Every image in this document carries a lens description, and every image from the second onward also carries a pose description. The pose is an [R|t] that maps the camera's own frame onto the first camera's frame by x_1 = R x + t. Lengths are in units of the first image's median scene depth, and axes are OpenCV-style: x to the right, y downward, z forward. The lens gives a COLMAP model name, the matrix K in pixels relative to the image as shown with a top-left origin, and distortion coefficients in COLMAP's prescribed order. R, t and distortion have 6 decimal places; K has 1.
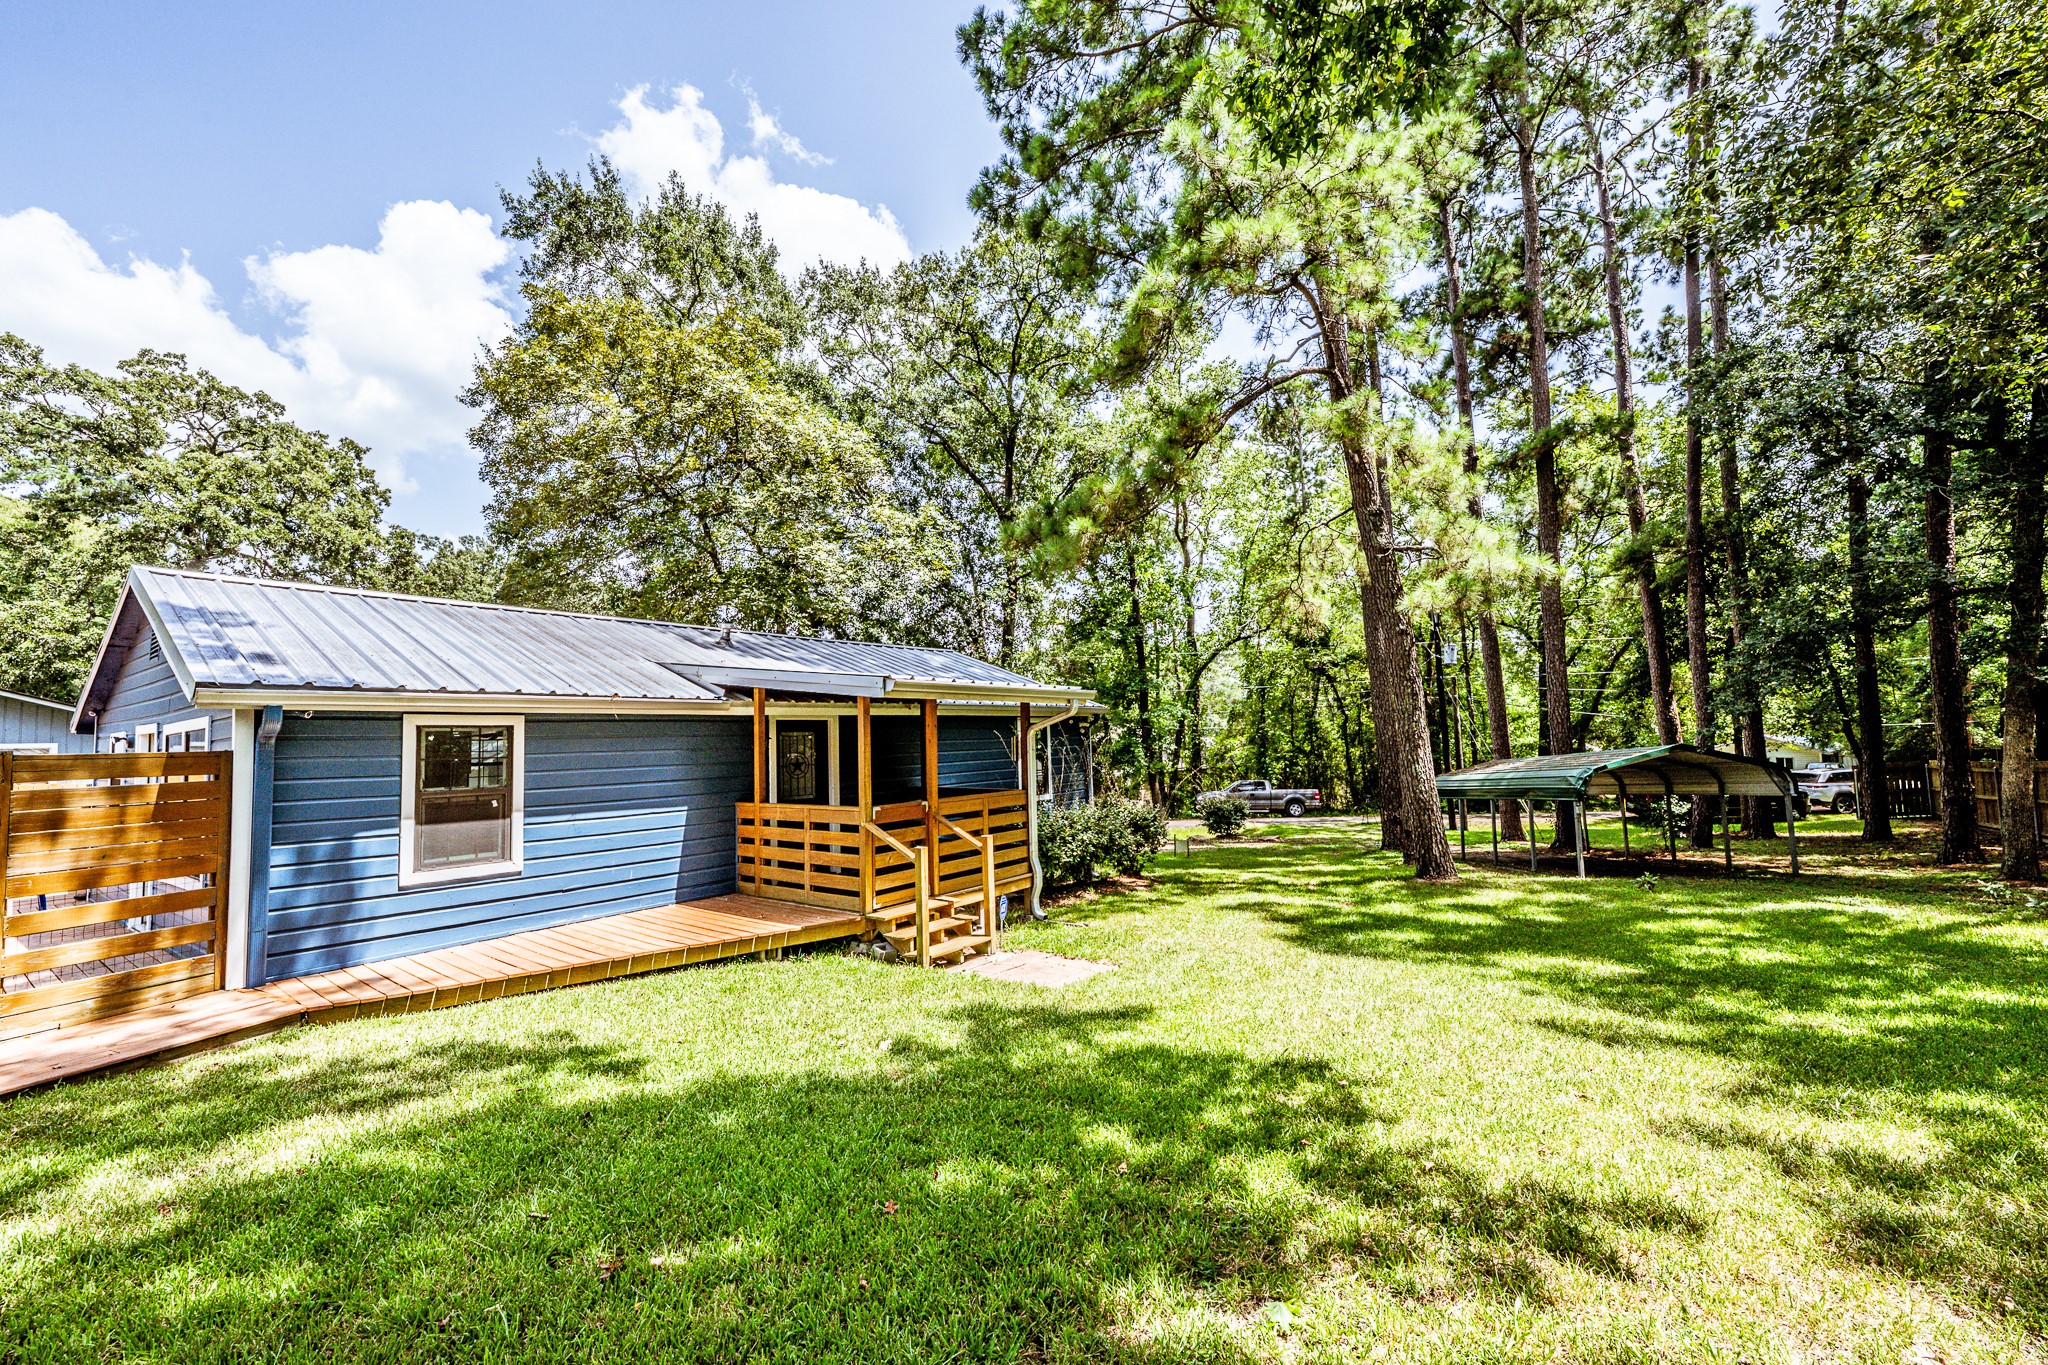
lens RADIAL K [[829.5, 0, 1029.2], [0, 829.5, 688.9], [0, 0, 1]] dist [-0.002294, -0.000014]
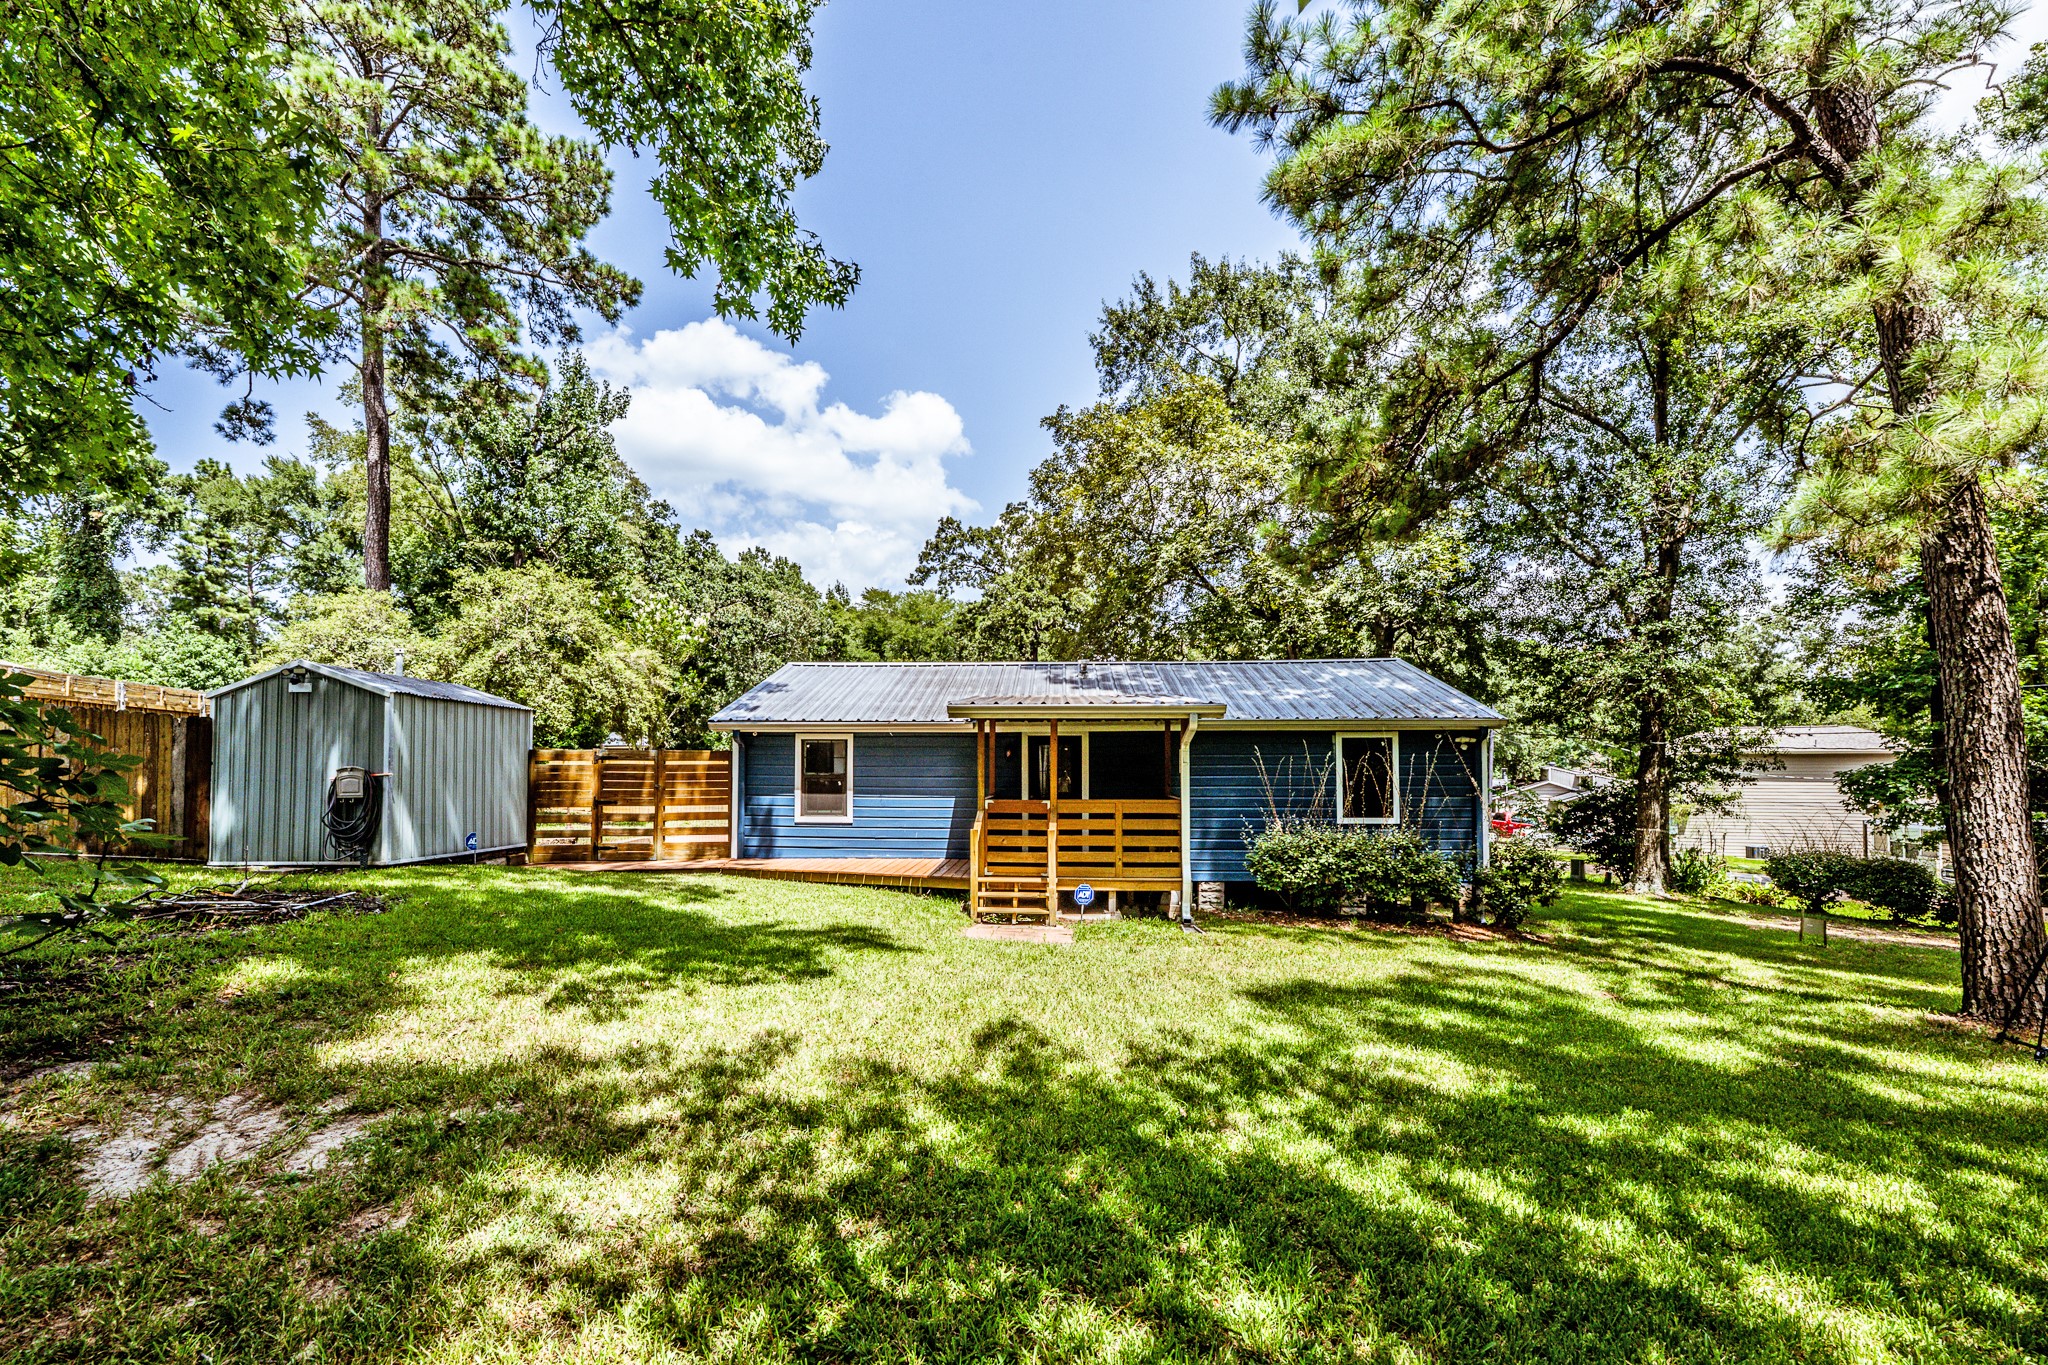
lens RADIAL K [[838.7, 0, 1008.6], [0, 838.7, 762.9], [0, 0, 1]] dist [-0.002089, 0.000044]
pose [[0.565634, 0.020309, -0.824406, 0.998385], [0.032603, 0.998364, 0.046963, 0.021306], [0.824012, -0.053442, 0.564047, 0.282086]]
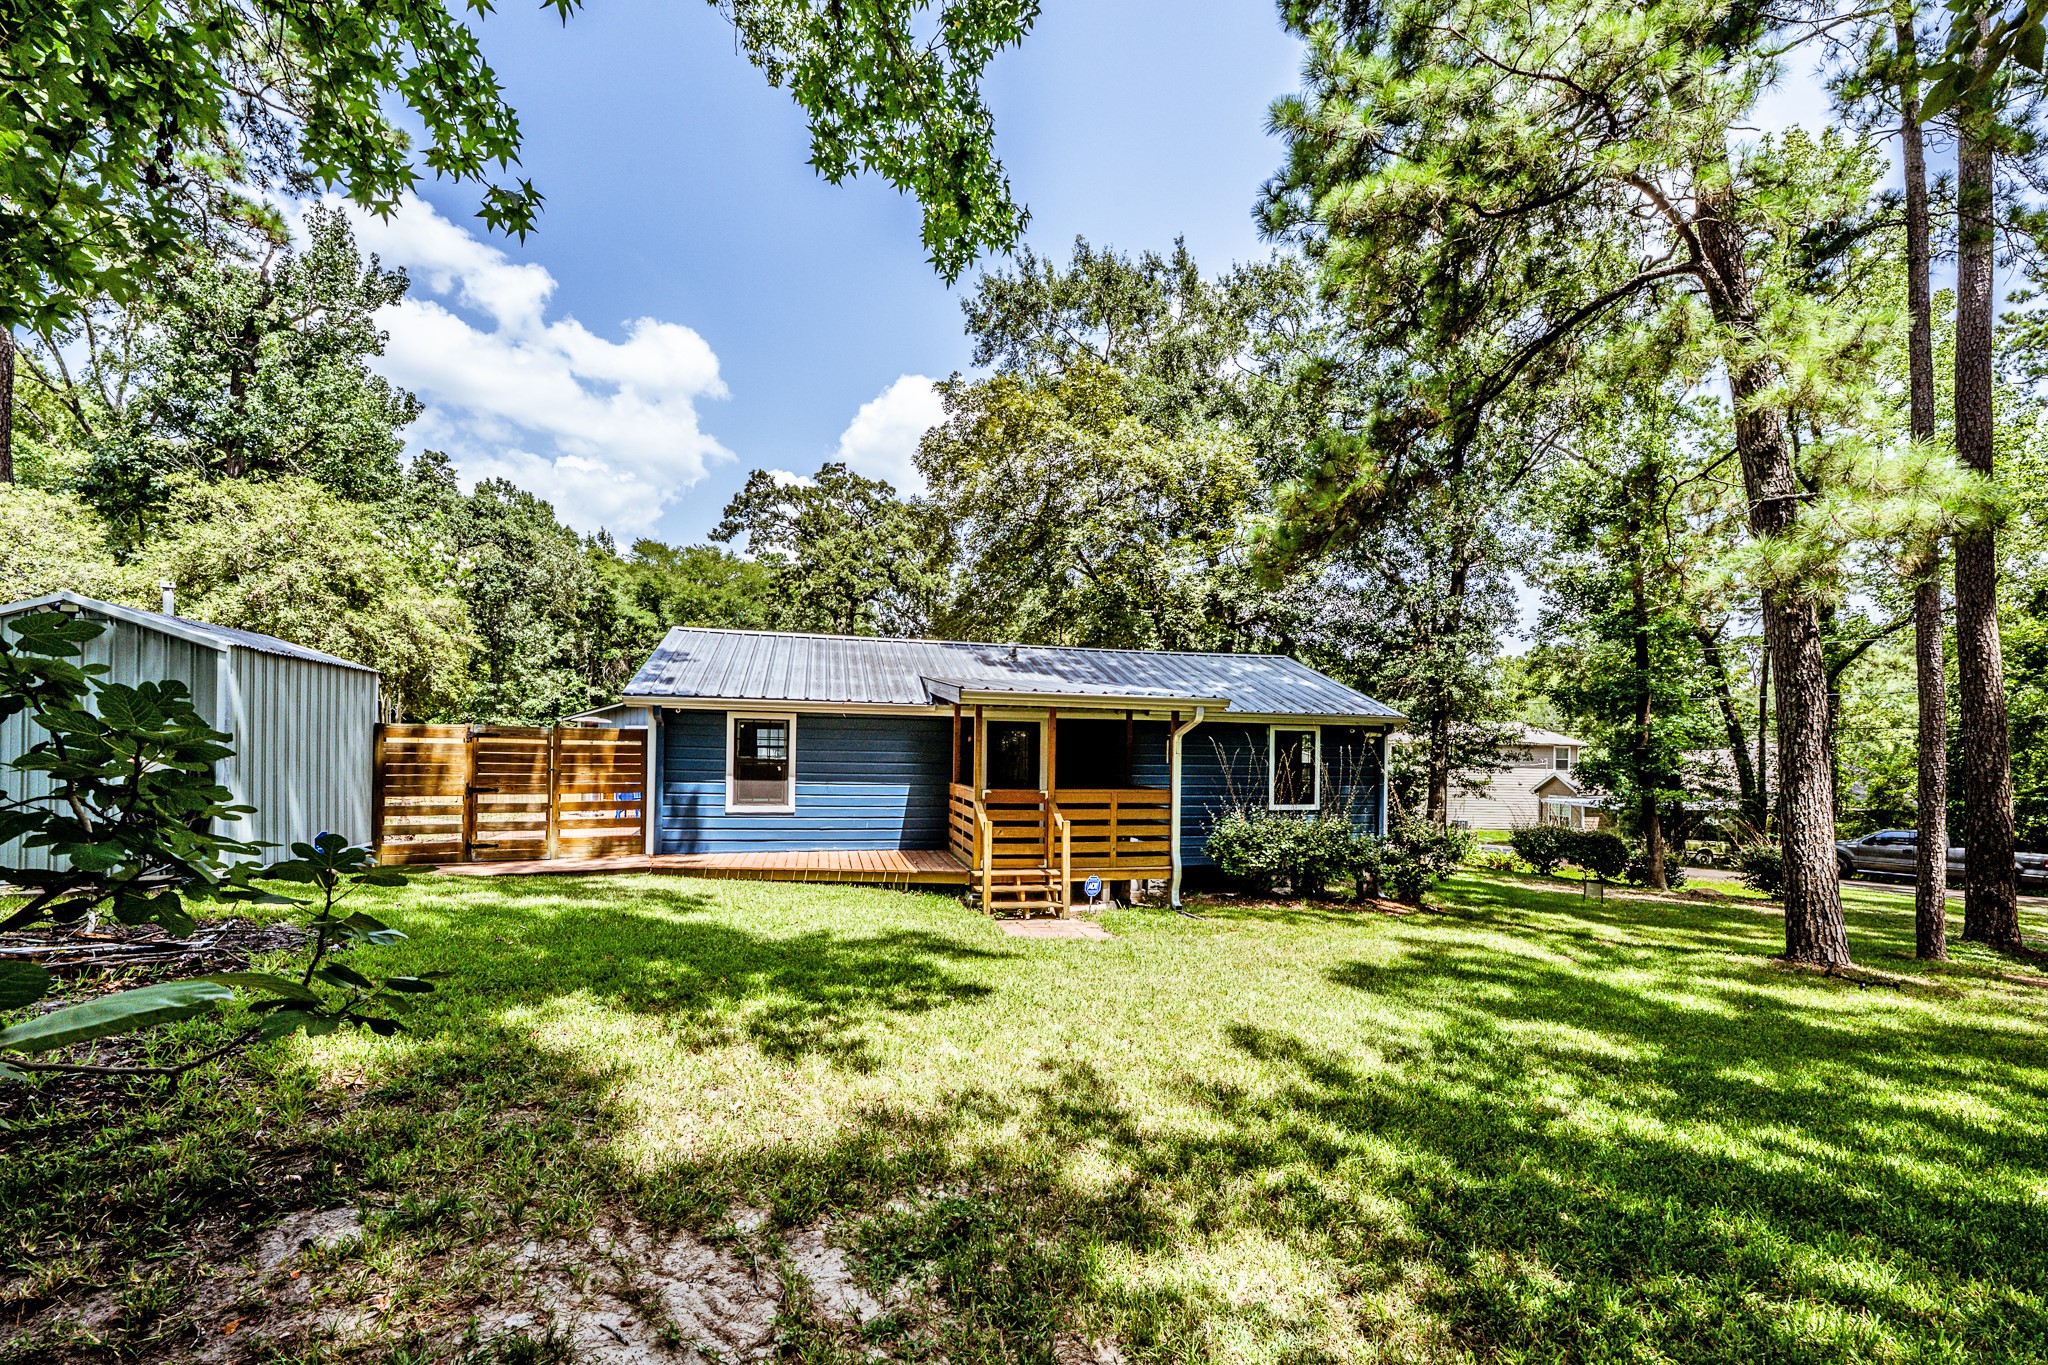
lens RADIAL K [[850.6, 0, 1031.4], [0, 850.6, 762.1], [0, 0, 1]] dist [-0.001381, 0.000231]
pose [[0.788407, 0.050234, -0.613100, 0.707568], [-0.001707, 0.996835, 0.079481, -0.004199], [0.615152, -0.061617, 0.785997, 0.019748]]
